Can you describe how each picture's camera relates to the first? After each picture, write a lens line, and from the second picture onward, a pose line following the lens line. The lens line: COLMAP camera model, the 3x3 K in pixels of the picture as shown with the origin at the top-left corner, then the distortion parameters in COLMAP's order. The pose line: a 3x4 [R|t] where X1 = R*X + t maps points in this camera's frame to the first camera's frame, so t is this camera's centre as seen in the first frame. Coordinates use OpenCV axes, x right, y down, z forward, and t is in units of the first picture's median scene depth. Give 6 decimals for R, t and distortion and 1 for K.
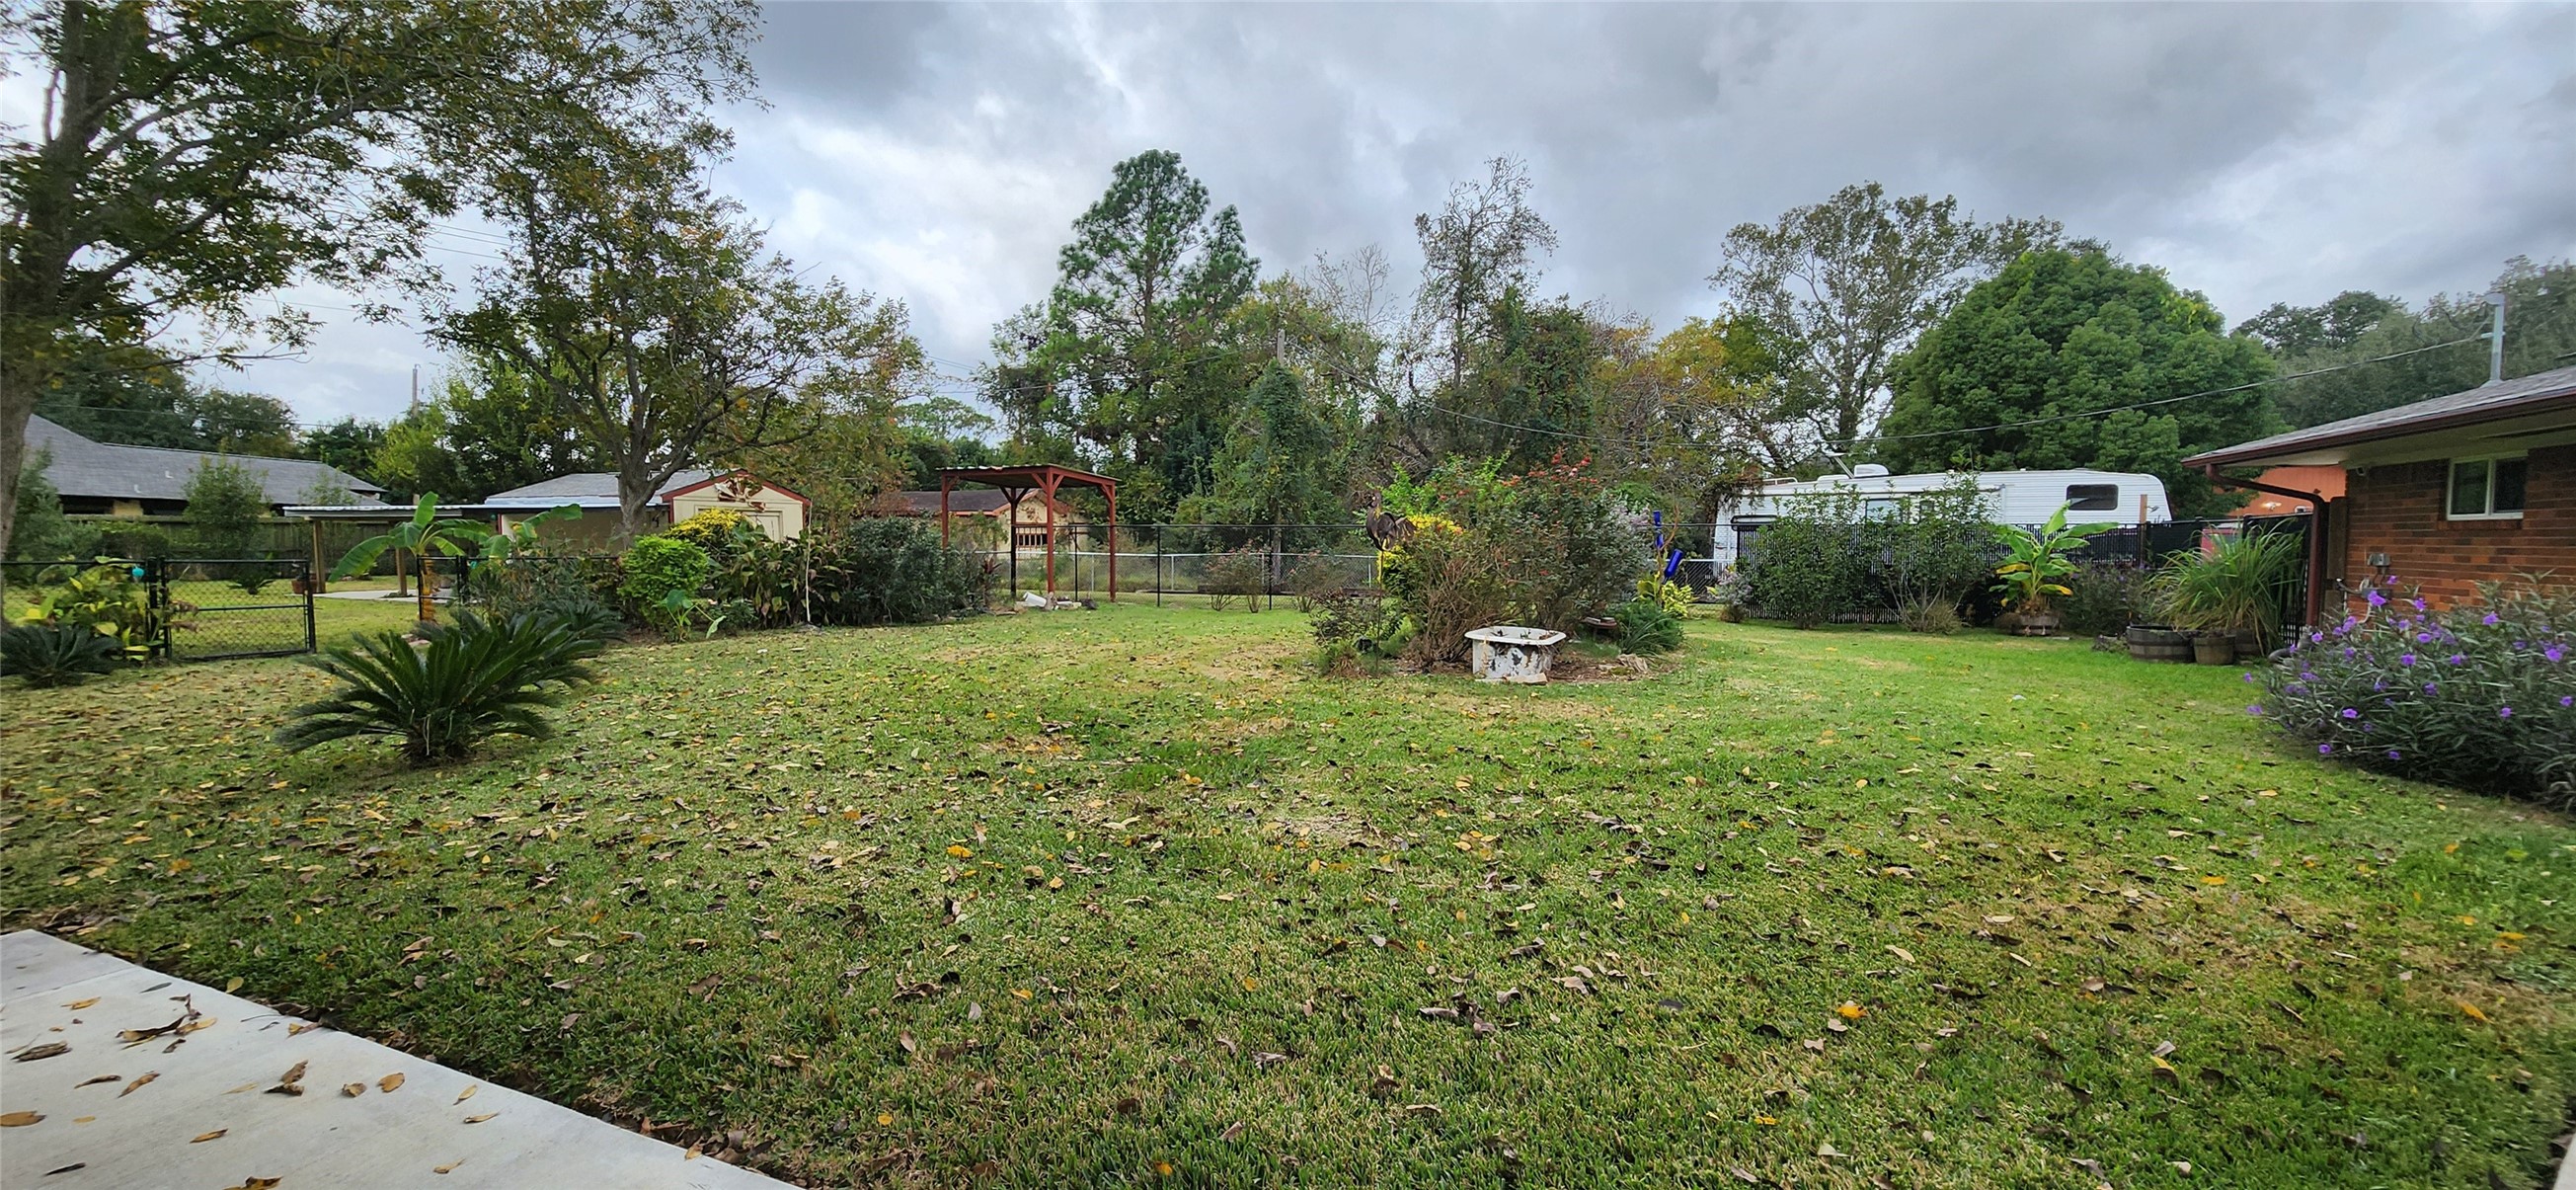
lens RADIAL K [[1053.5, 0, 1285.5], [0, 1053.5, 601.5], [0, 0, 1]] dist [0.001544, -0.000117]
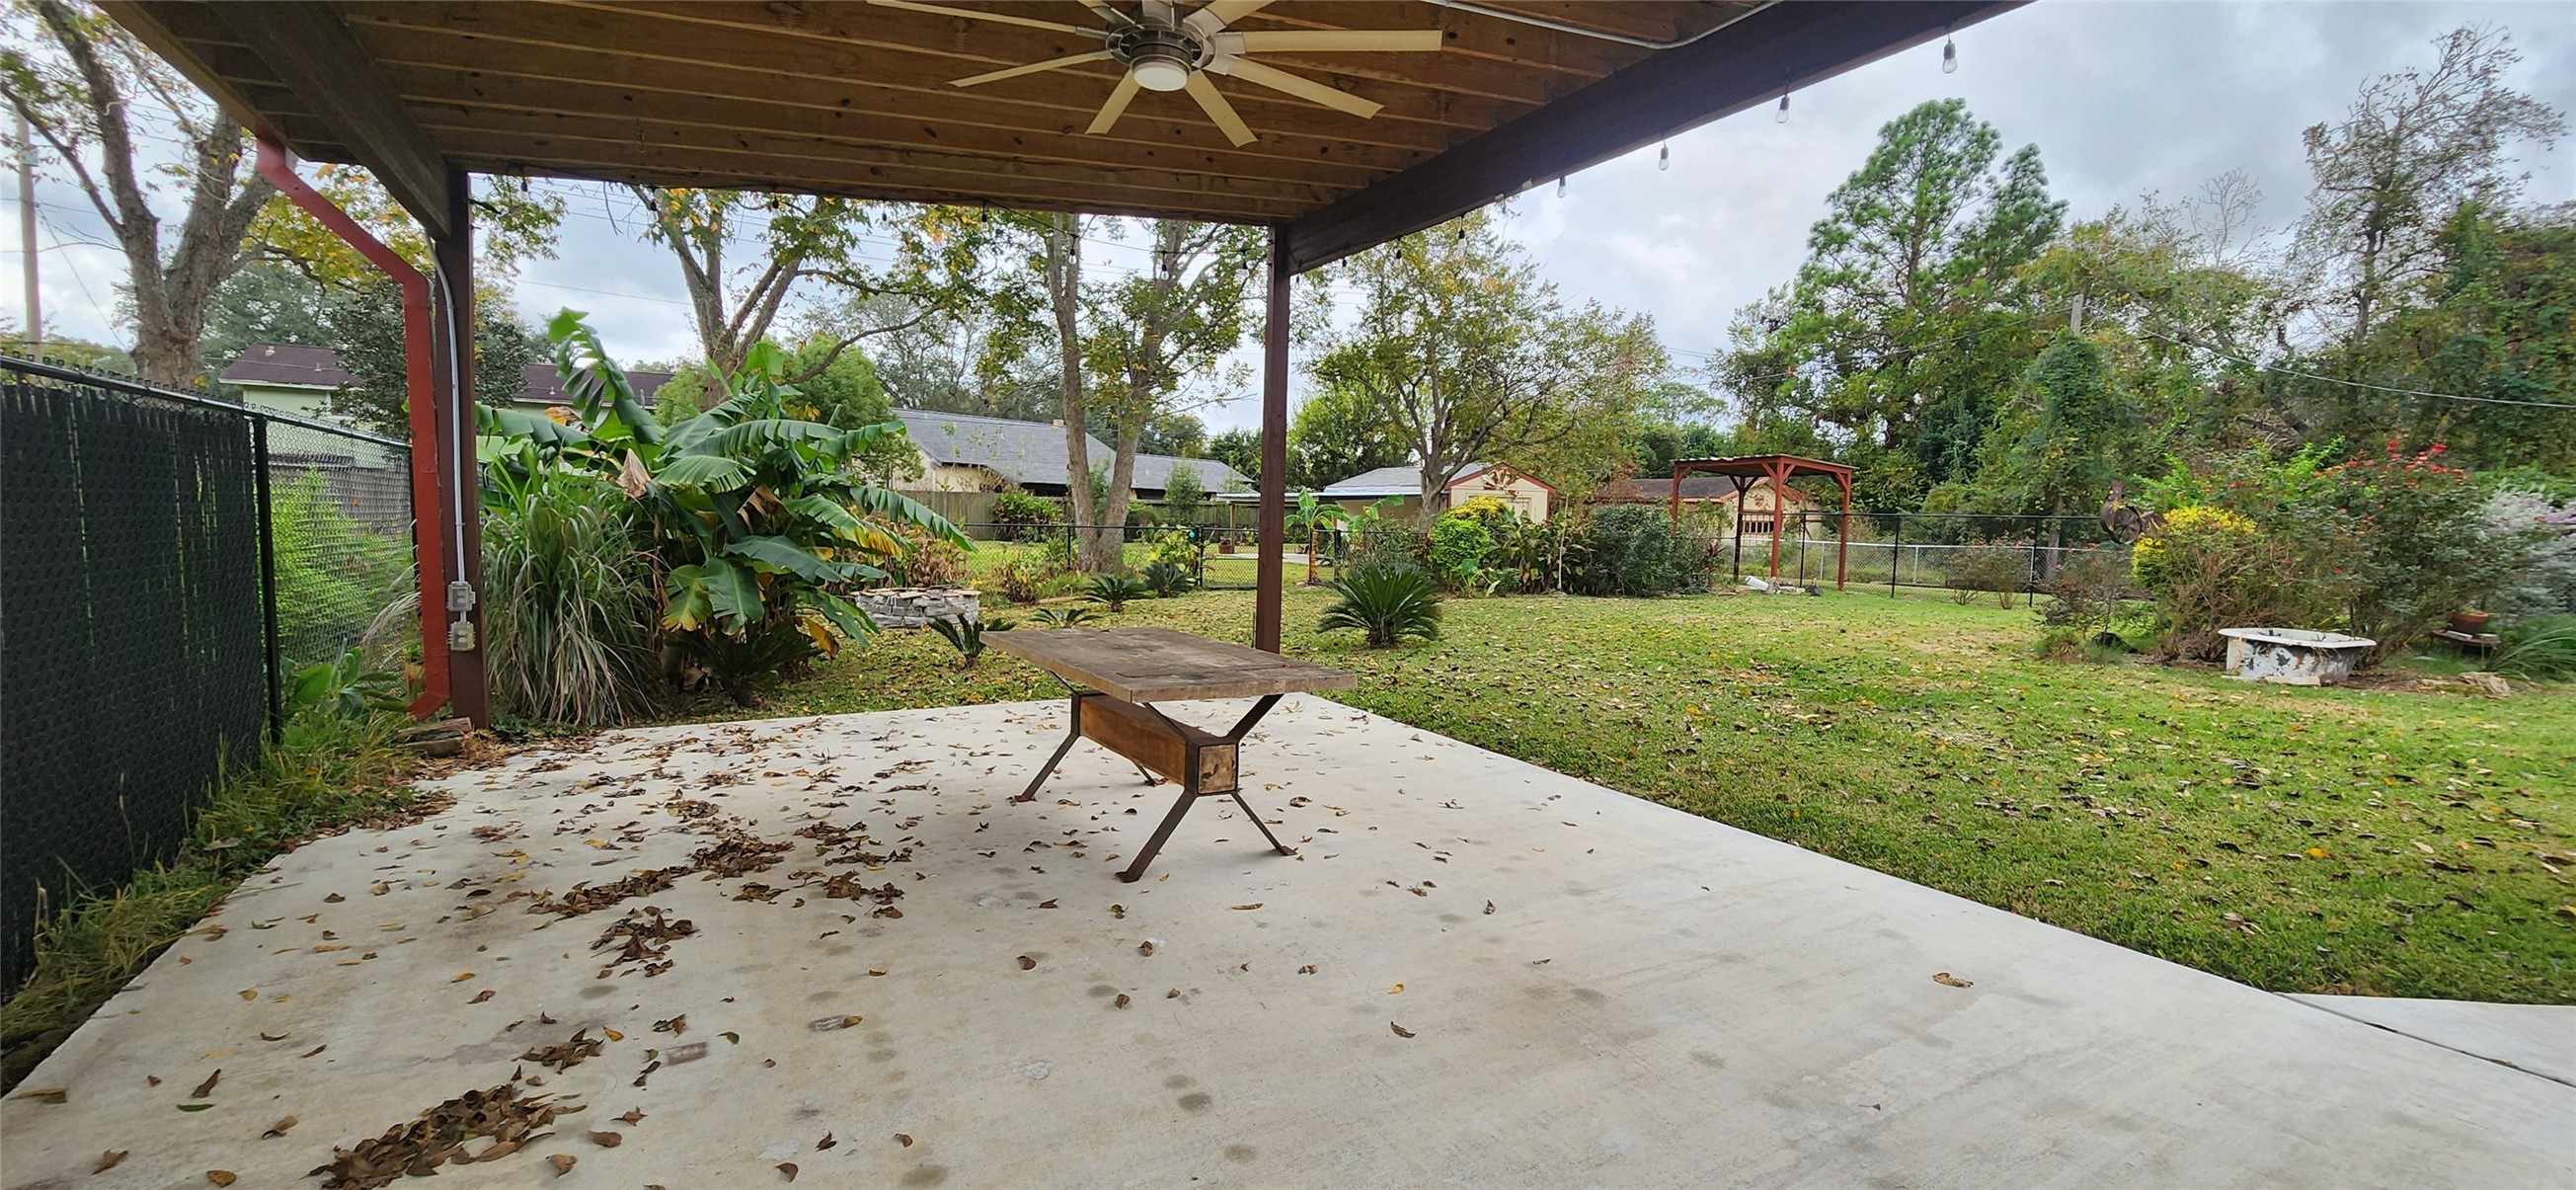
lens RADIAL K [[1053.5, 0, 1281.0], [0, 1053.5, 595.0], [0, 0, 1]] dist [0.001544, -0.000117]
pose [[0.788820, 0.060030, -0.611686, 0.024984], [-0.055429, 0.998112, 0.026473, 0.006395], [0.612120, 0.013022, 0.790658, -0.098036]]
